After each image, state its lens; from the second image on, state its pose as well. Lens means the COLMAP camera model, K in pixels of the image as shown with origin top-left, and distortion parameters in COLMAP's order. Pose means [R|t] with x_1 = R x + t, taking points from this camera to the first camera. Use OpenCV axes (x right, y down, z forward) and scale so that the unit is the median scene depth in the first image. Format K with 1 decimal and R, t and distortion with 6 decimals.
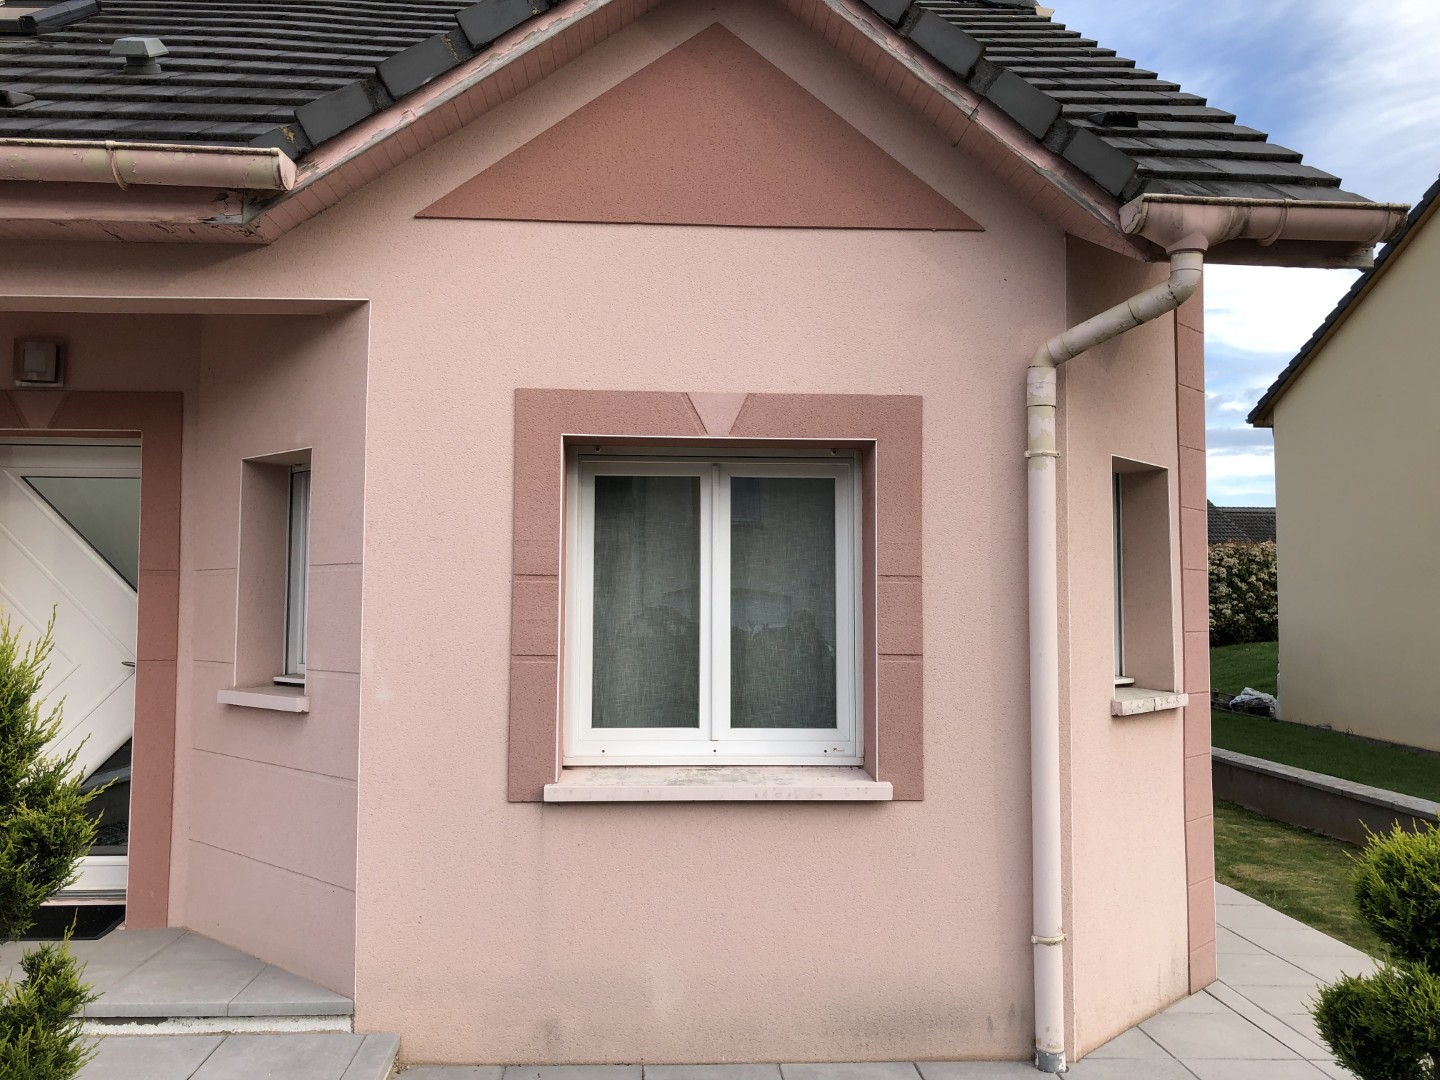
lens RADIAL K [[1165.4, 0, 715.6], [0, 1165.4, 534.8], [0, 0, 1]] dist [0.033446, -0.037260]
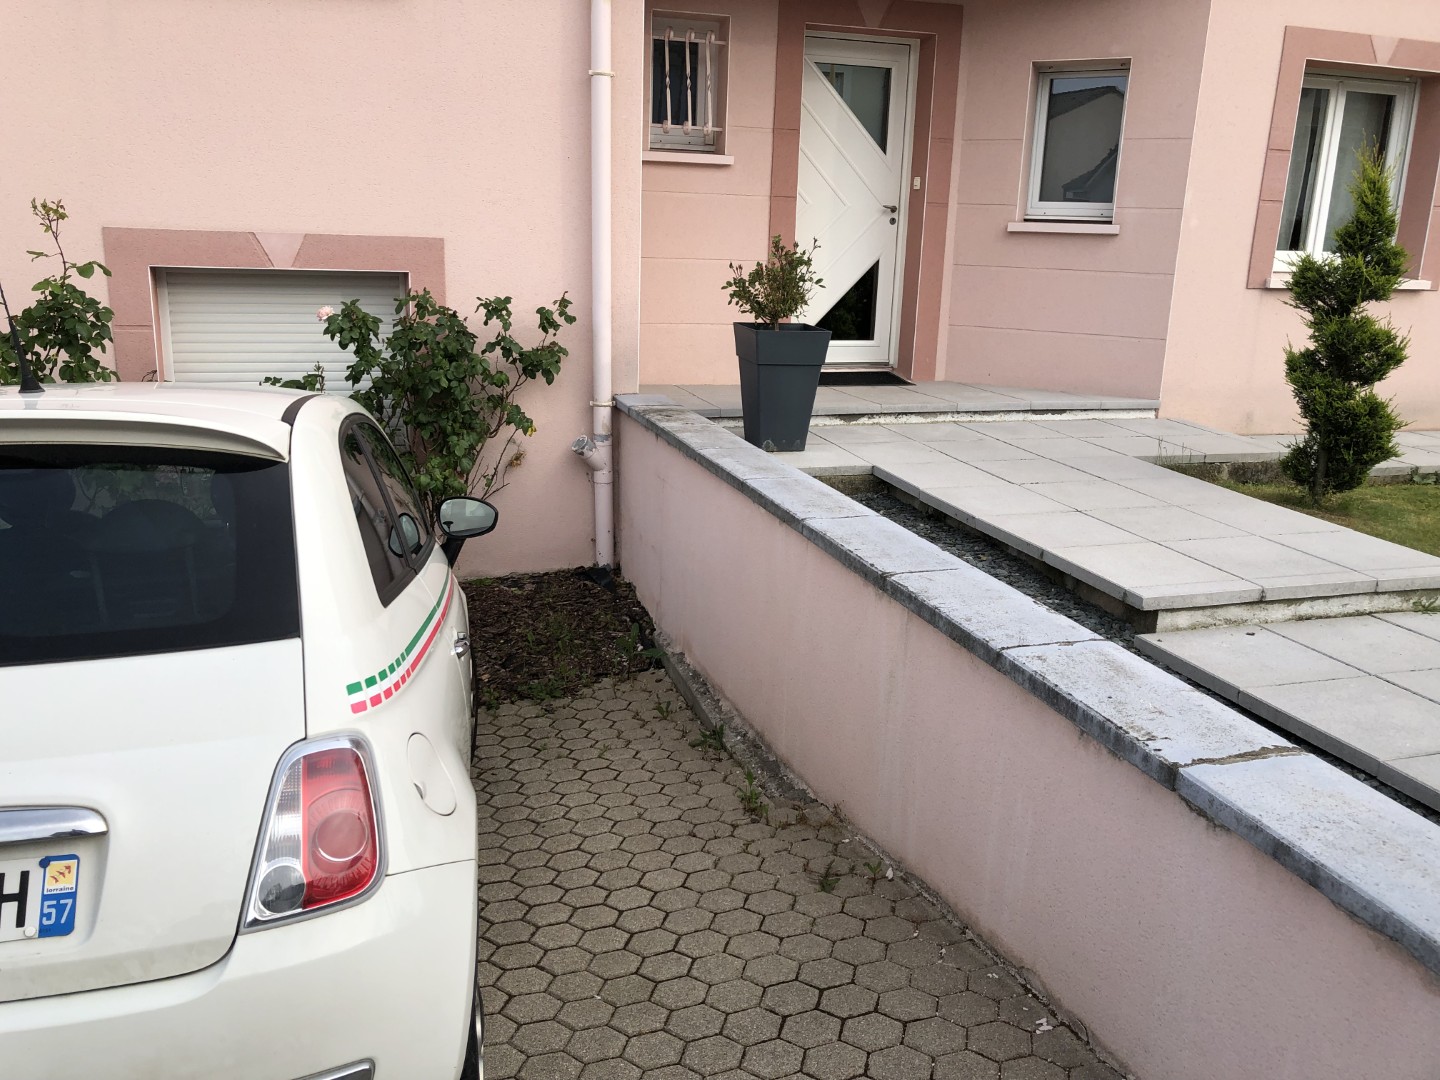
lens RADIAL K [[1188.5, 0, 721.4], [0, 1188.5, 520.7], [0, 0, 1]] dist [0.027769, -0.002549]
pose [[0.966029, -0.036504, 0.255843, -1.300012], [-0.043959, 0.952337, 0.301863, 0.053364], [-0.254668, -0.302855, 0.918381, -0.489646]]
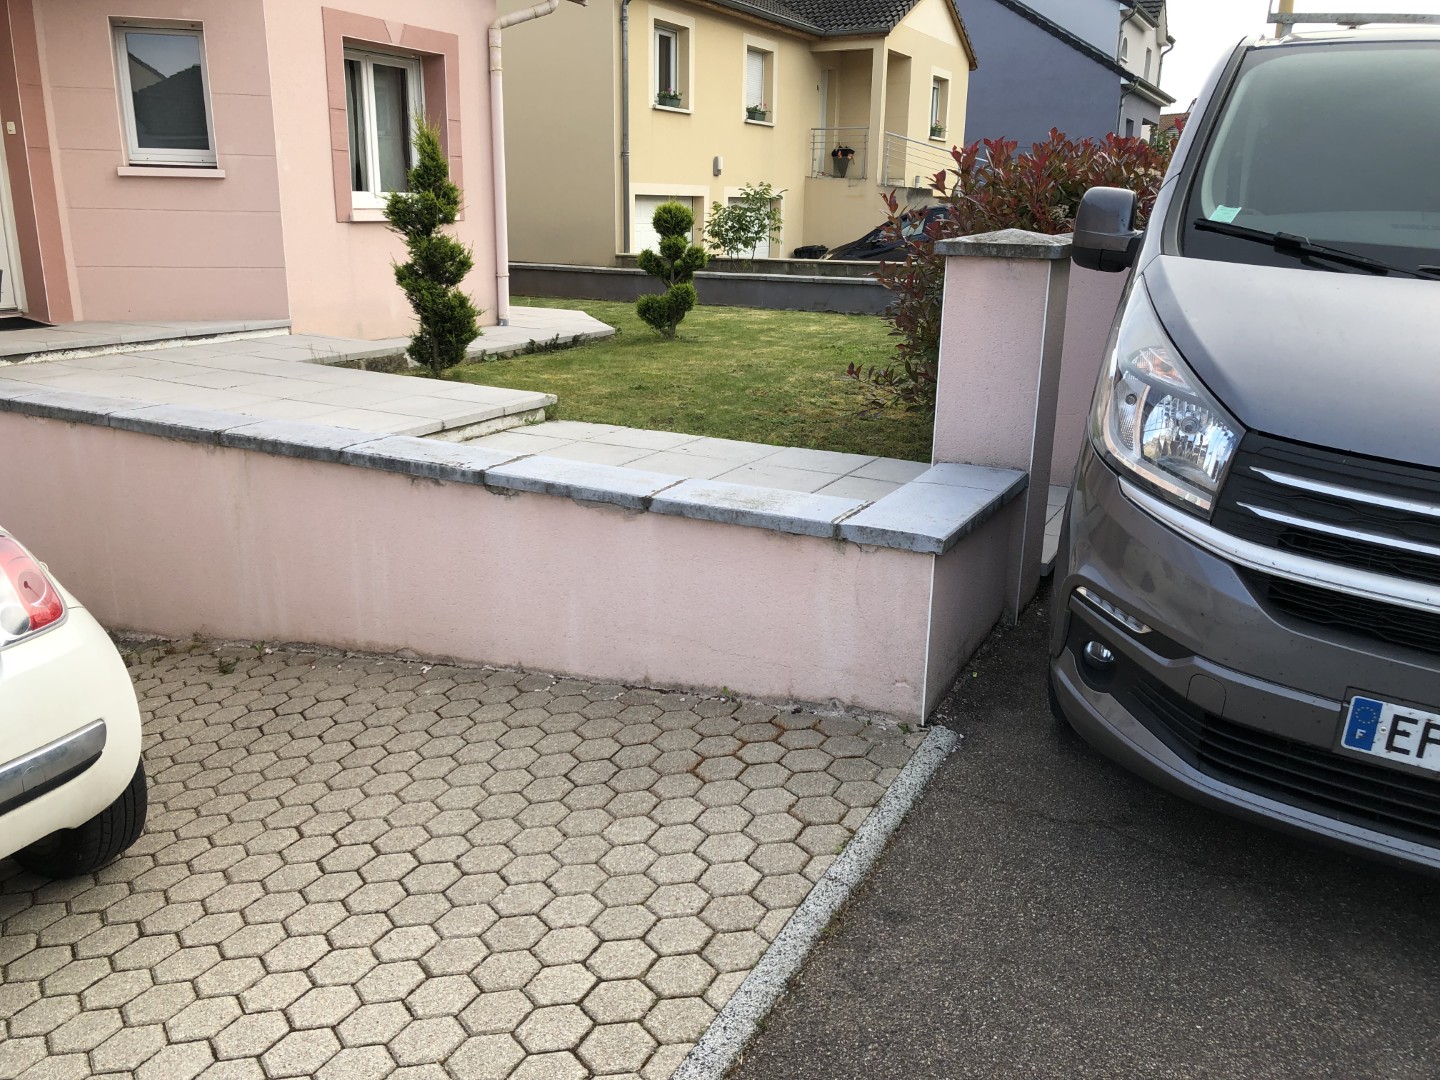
lens RADIAL K [[1185.7, 0, 720.0], [0, 1185.7, 540.0], [0, 0, 1]] dist [-0.004668, 0.060380]
pose [[0.507073, -0.236391, 0.828853, -1.638028], [-0.064279, 0.948604, 0.309869, 0.059324], [-0.859503, -0.210404, 0.465816, -0.678161]]
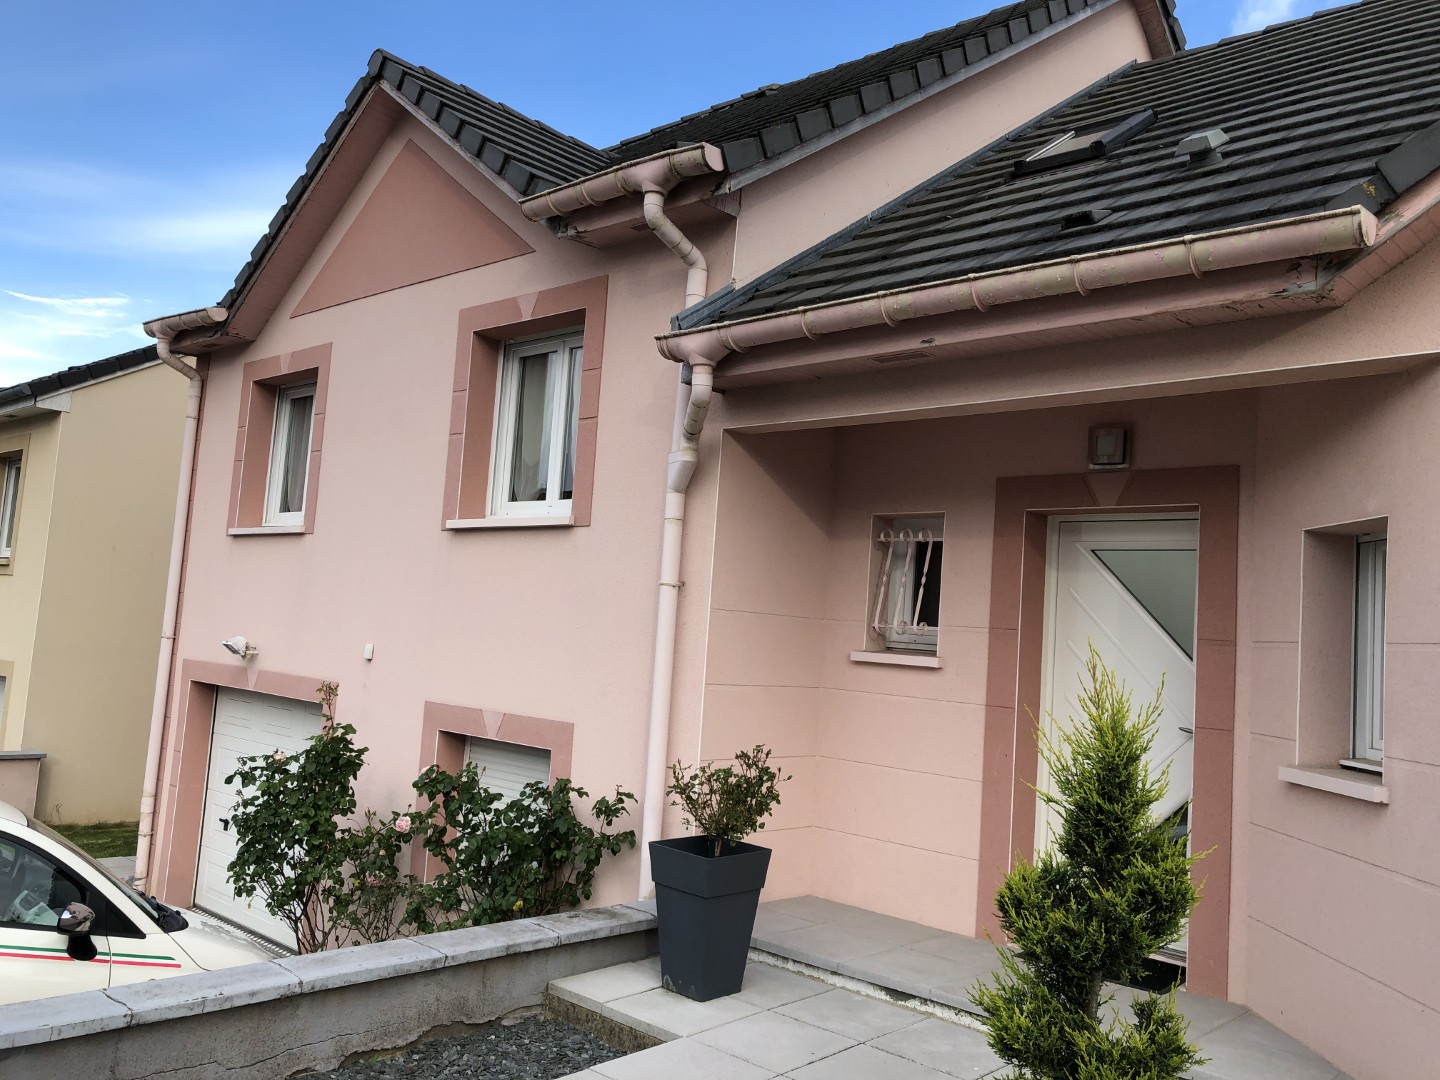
lens RADIAL K [[1163.4, 0, 719.6], [0, 1163.4, 527.9], [0, 0, 1]] dist [0.024458, -0.006380]
pose [[0.696041, -0.025833, -0.717537, -0.052399], [-0.019329, 0.998316, -0.054692, -0.004047], [0.717741, 0.051937, 0.694370, -0.024729]]
